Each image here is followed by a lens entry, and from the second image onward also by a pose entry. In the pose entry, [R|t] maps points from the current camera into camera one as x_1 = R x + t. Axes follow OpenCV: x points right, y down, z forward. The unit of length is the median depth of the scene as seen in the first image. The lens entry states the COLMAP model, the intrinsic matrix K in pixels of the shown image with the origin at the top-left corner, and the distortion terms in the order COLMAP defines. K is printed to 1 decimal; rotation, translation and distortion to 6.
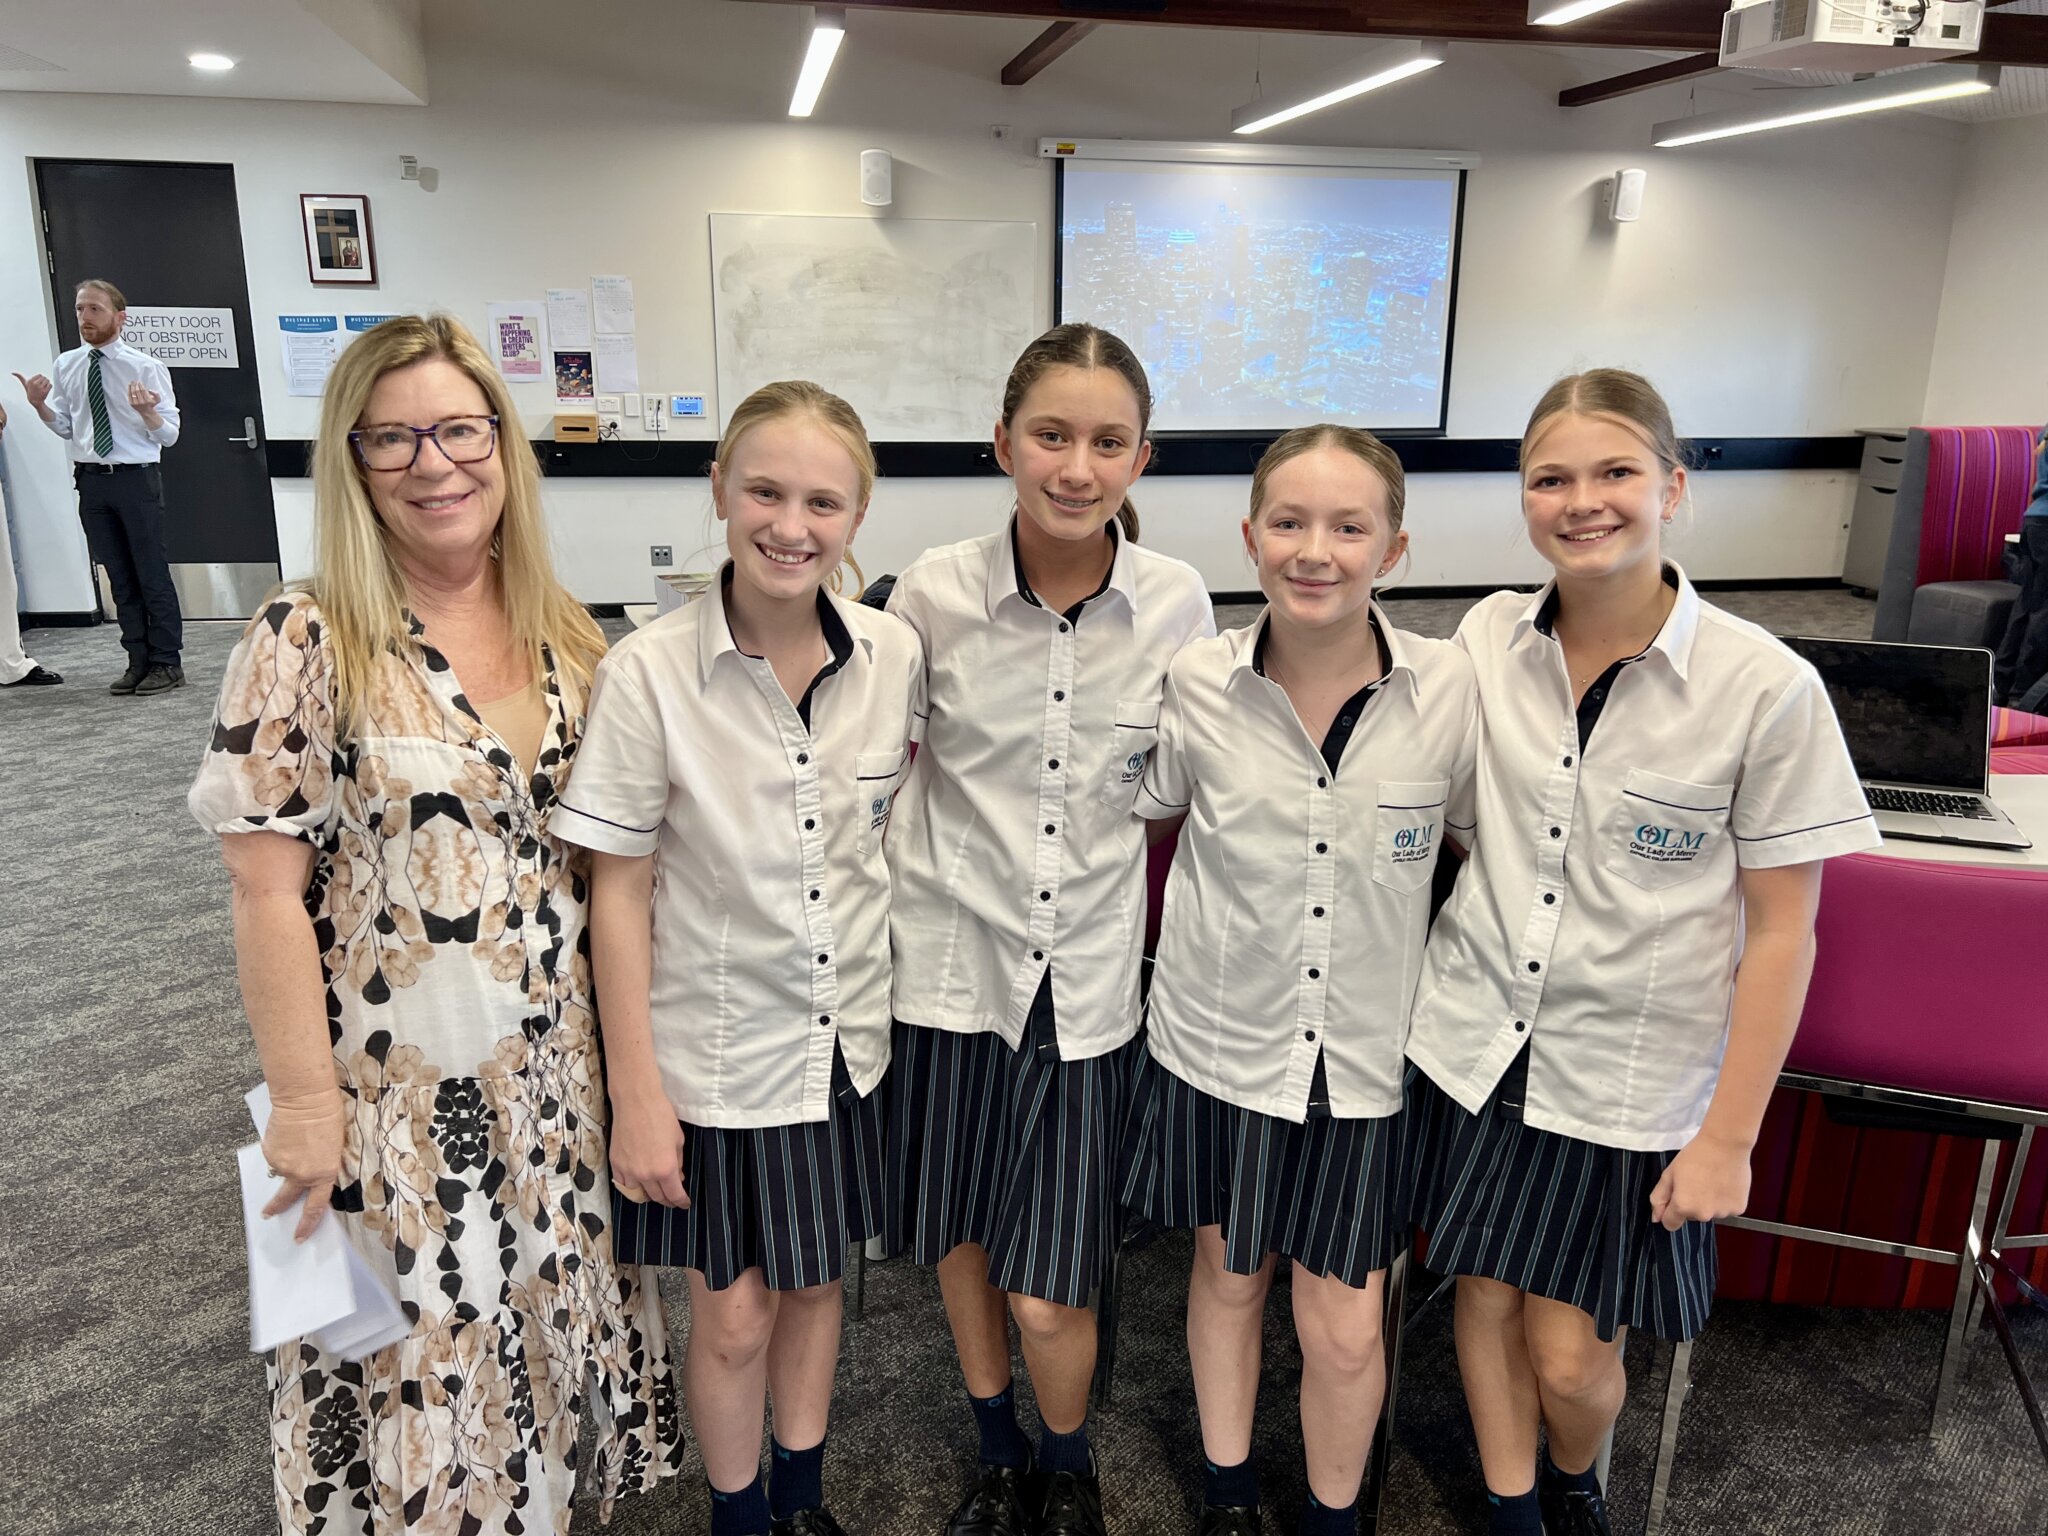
lens RADIAL K [[1484.2, 0, 1018.7], [0, 1484.2, 765.9], [0, 0, 1]] dist [0.022465, -0.040193]
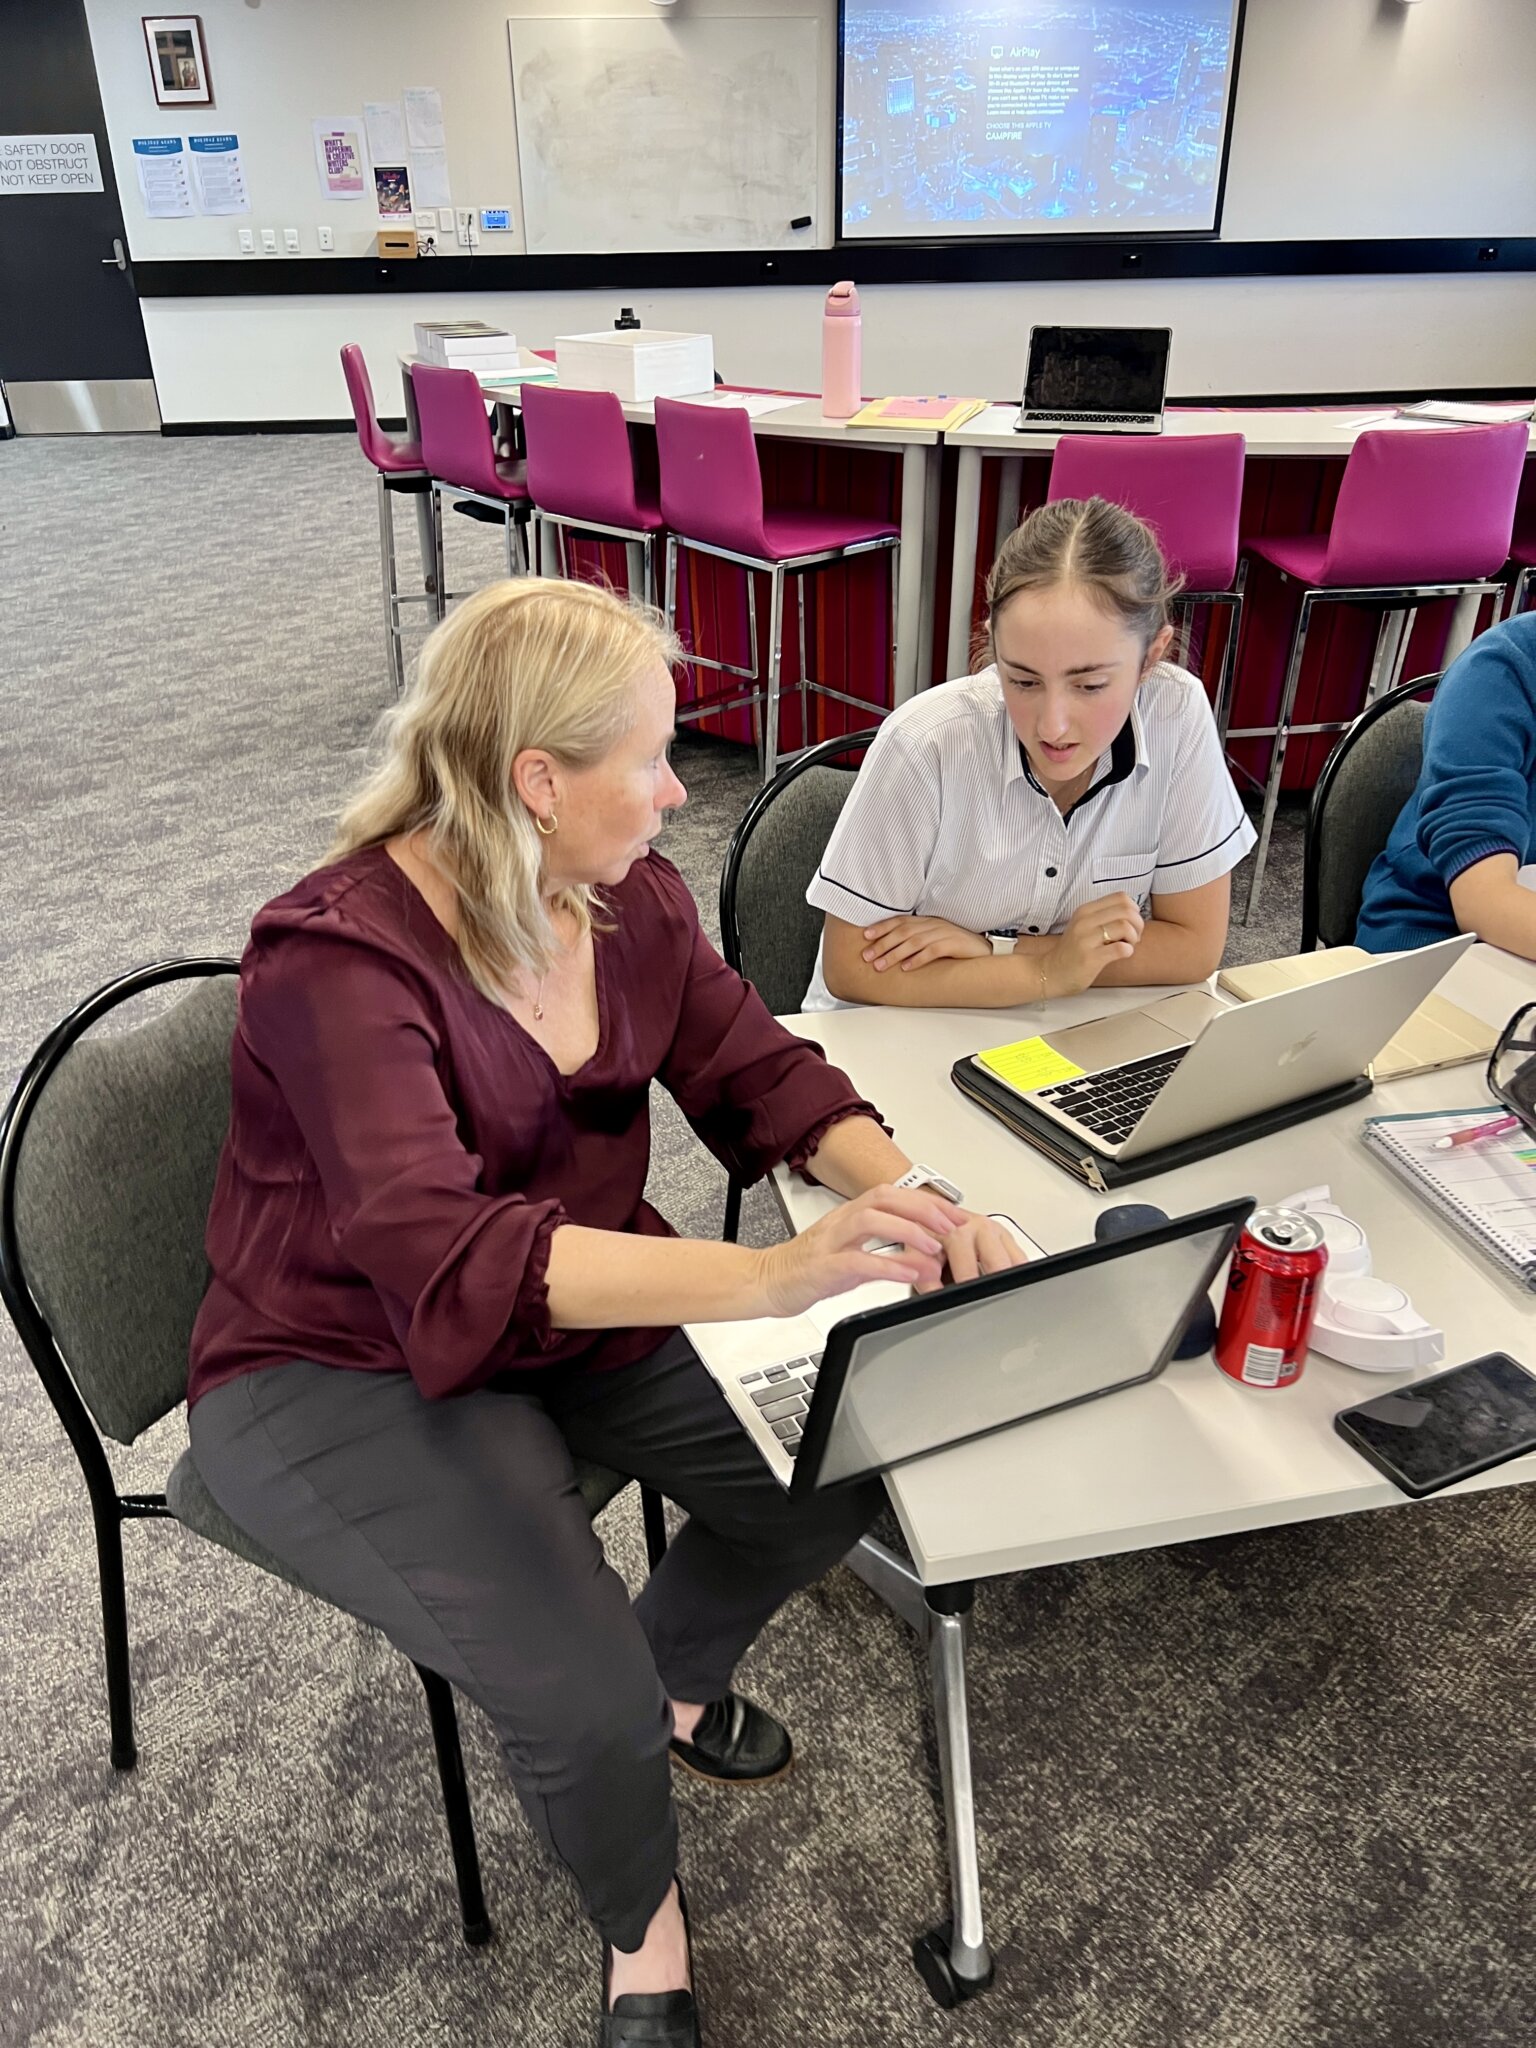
lens RADIAL K [[1484.2, 0, 752.2], [0, 1484.2, 1055.4], [0, 0, 1]] dist [0.022465, -0.040193]
pose [[0.994987, 0.030588, -0.095214, 0.089802], [-0.004734, 0.965418, 0.260665, 0.066306], [0.099895, -0.258907, 0.960723, -0.195253]]
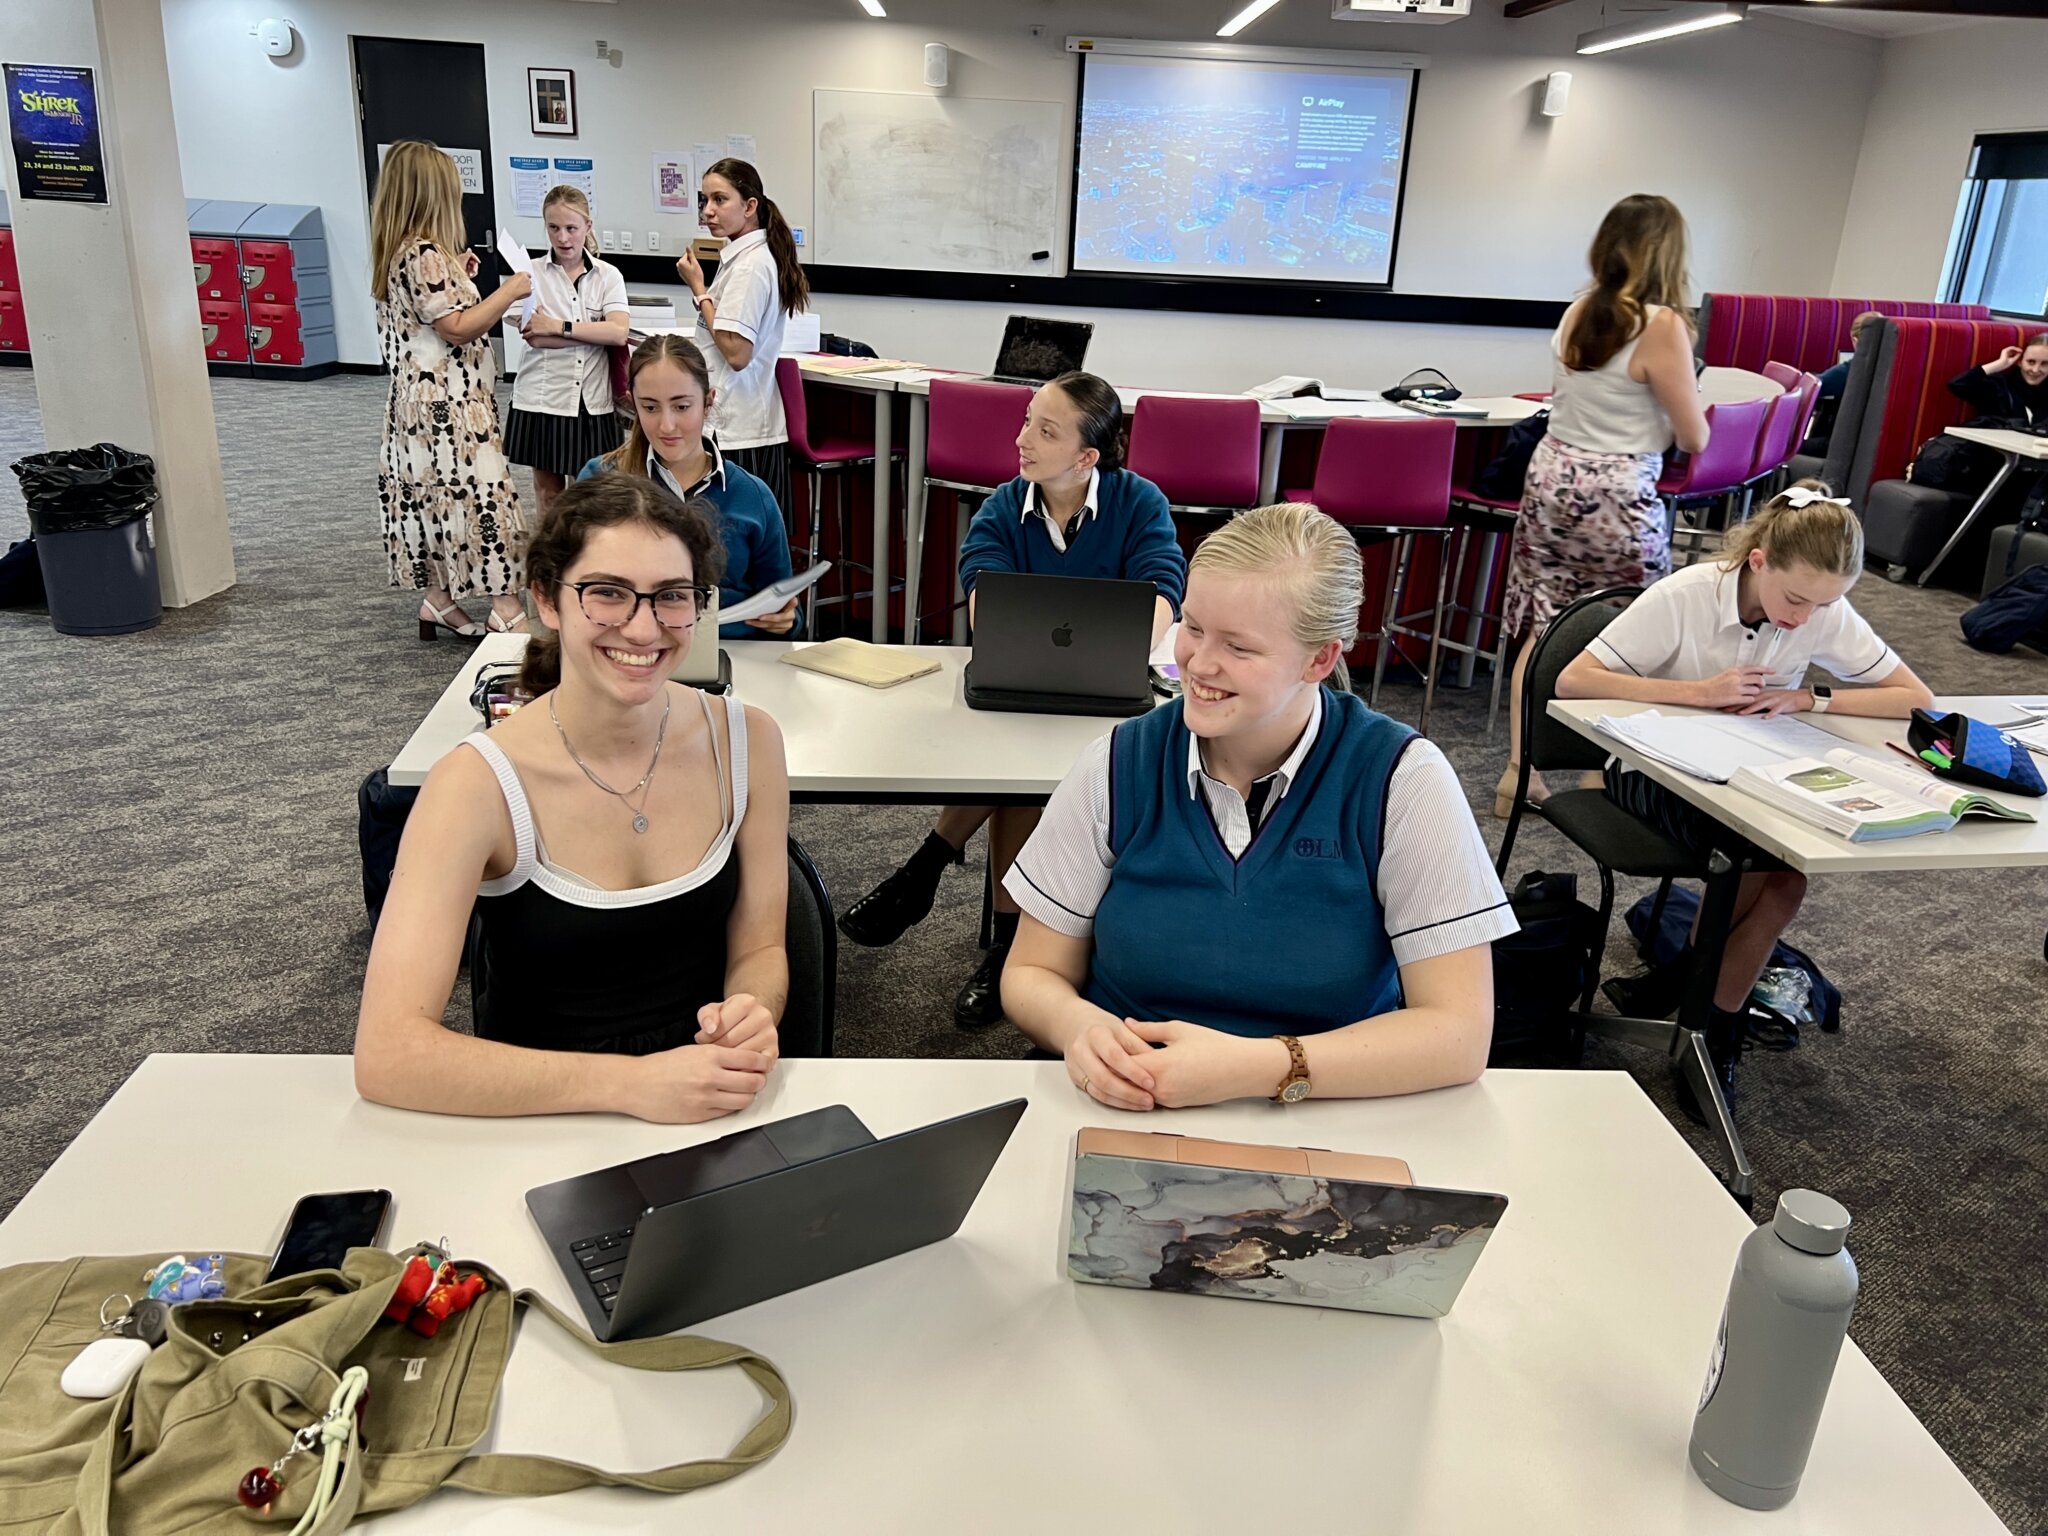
lens RADIAL K [[1484.2, 0, 1042.6], [0, 1484.2, 783.8], [0, 0, 1]] dist [0.022465, -0.040193]
pose [[0.983937, 0.098163, -0.149105, 0.256723], [-0.084368, 0.991780, 0.096200, 0.103914], [0.157323, -0.082075, 0.984131, -0.341672]]
